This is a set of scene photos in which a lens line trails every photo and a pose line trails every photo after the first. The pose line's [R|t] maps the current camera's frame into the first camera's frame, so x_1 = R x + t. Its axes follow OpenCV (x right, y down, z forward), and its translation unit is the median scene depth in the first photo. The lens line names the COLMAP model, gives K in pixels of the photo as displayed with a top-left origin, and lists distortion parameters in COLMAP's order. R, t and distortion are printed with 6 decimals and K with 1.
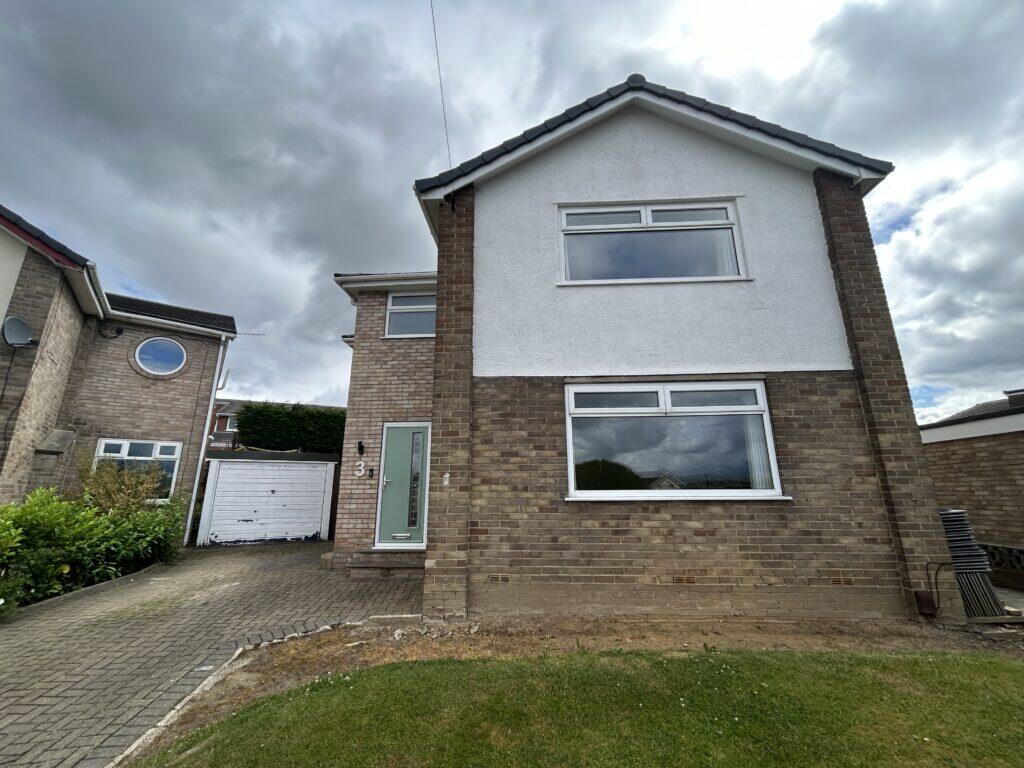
lens RADIAL K [[416.5, 0, 510.7], [0, 416.5, 382.7], [0, 0, 1]] dist [-0.000539, 0.000425]
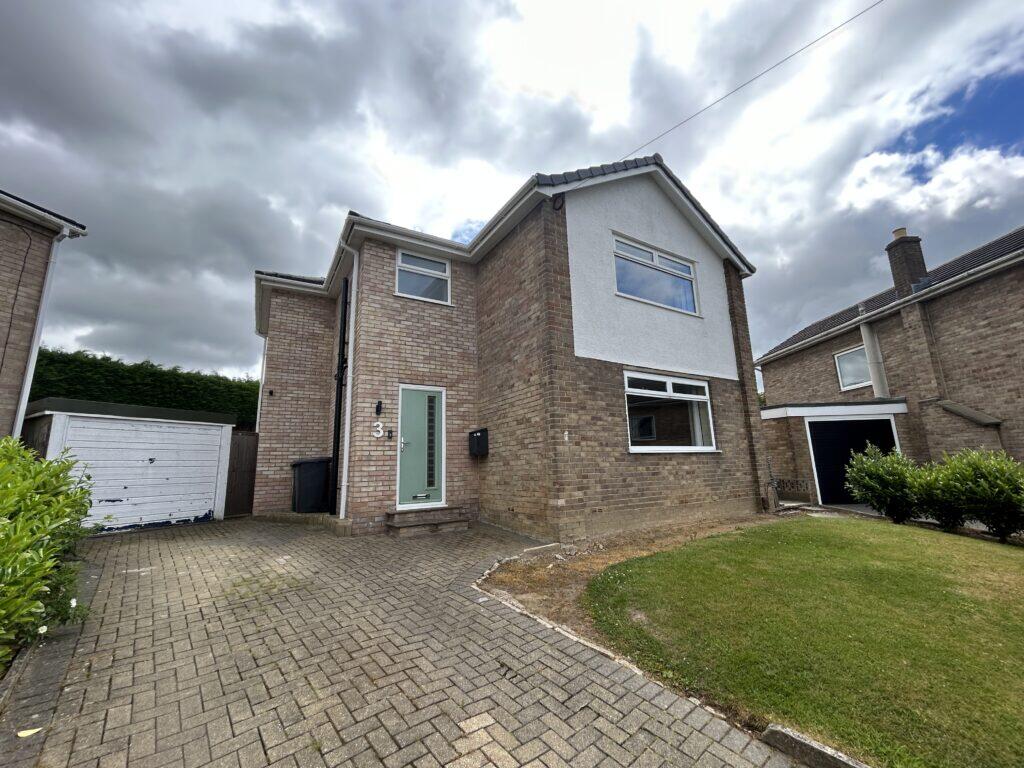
lens RADIAL K [[416.5, 0, 510.7], [0, 416.5, 382.7], [0, 0, 1]] dist [-0.000539, 0.000425]
pose [[0.816941, 0.096551, 0.568582, -0.947091], [-0.122026, 0.992504, 0.006790, 0.081951], [-0.563665, -0.074929, 0.822598, 0.085341]]
